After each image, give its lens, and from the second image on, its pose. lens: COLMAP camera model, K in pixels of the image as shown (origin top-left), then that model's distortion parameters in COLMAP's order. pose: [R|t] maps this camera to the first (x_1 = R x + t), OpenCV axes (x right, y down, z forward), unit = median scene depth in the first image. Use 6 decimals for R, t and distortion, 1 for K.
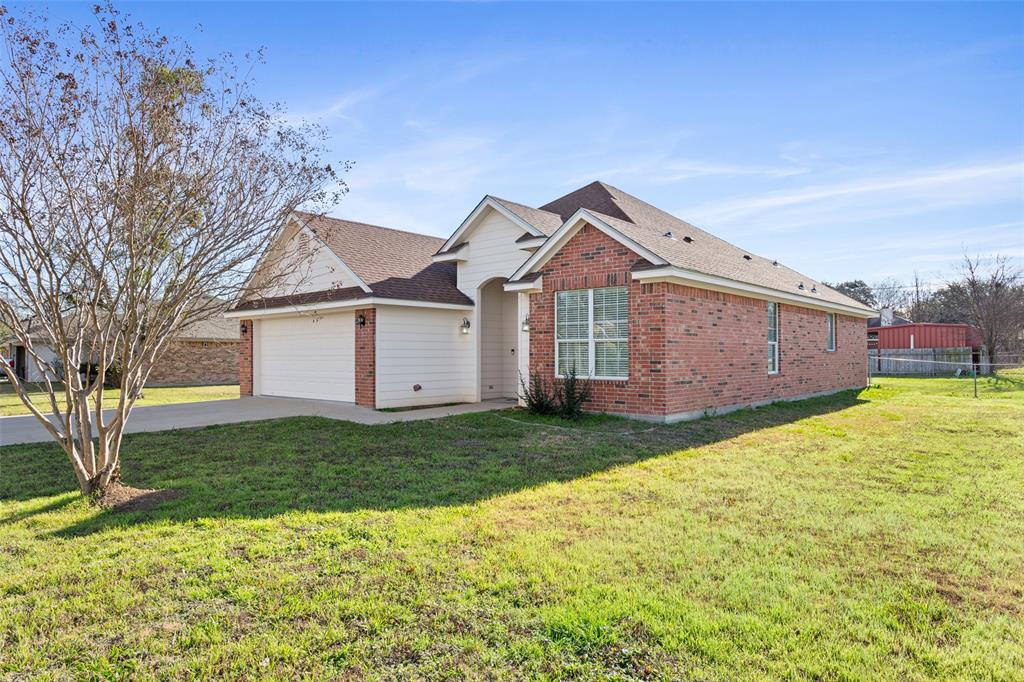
lens RADIAL K [[613.1, 0, 509.2], [0, 613.1, 346.4], [0, 0, 1]] dist [0.003874, 0.000744]
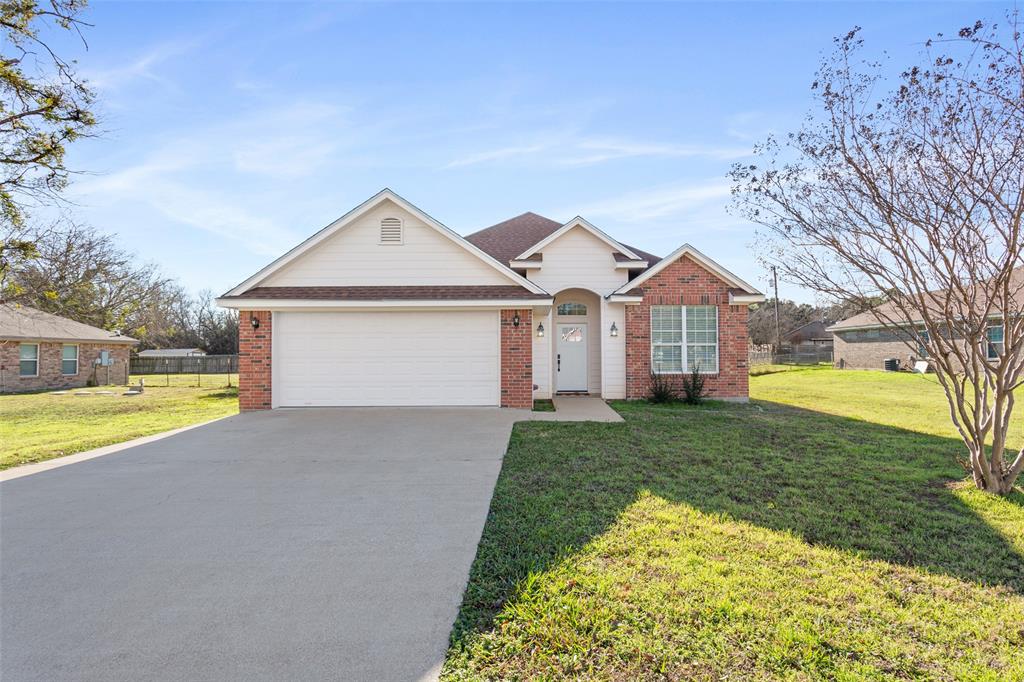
lens RADIAL K [[524.7, 0, 531.2], [0, 524.7, 336.3], [0, 0, 1]] dist [-0.016853, 0.000031]
pose [[0.735317, 0.023777, 0.677307, -0.818101], [-0.007778, 0.999615, -0.026647, 0.004885], [-0.677679, 0.014326, 0.735218, 0.372996]]
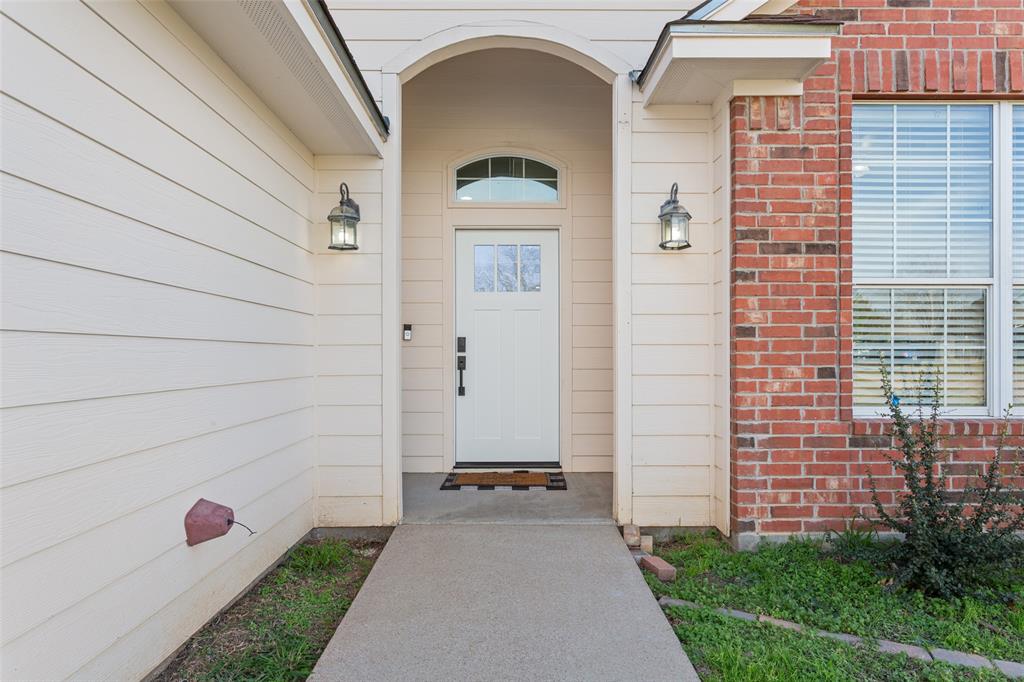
lens RADIAL K [[613.1, 0, 513.5], [0, 613.1, 348.9], [0, 0, 1]] dist [0.003874, 0.000744]
pose [[0.732675, 0.002199, 0.680576, -0.214398], [-0.007199, 0.999964, 0.004518, 0.019950], [-0.680541, -0.008210, 0.732664, 0.888900]]
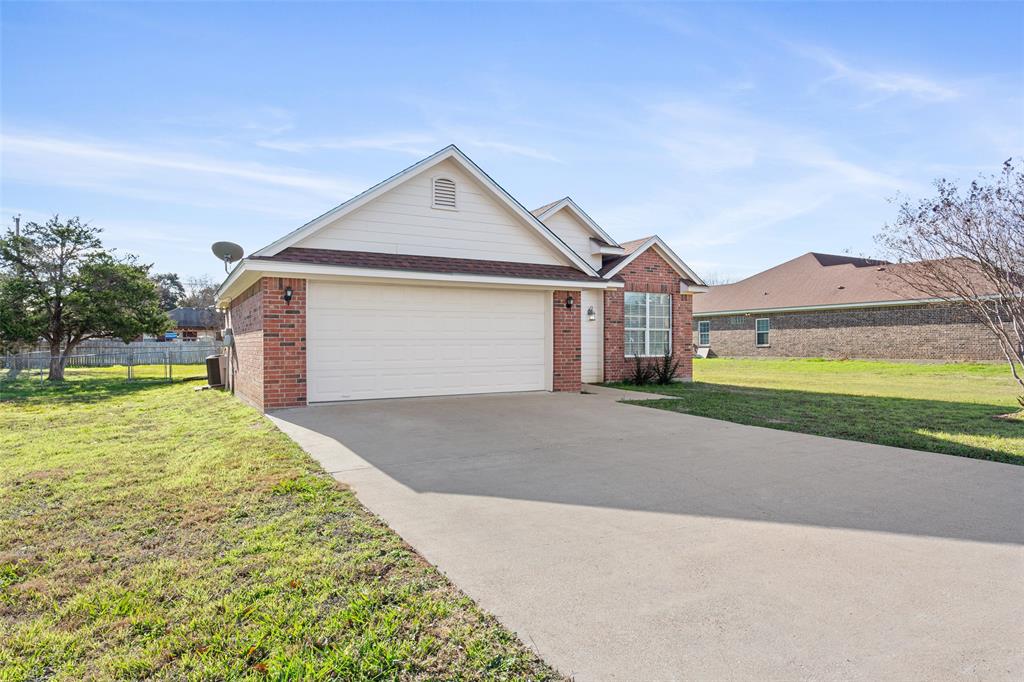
lens RADIAL K [[613.1, 0, 513.8], [0, 613.1, 340.1], [0, 0, 1]] dist [0.003874, 0.000744]
pose [[0.312778, 0.006850, 0.949802, -1.216982], [-0.011172, 0.999931, -0.003532, 0.021382], [-0.949761, -0.009507, 0.312833, 0.801593]]
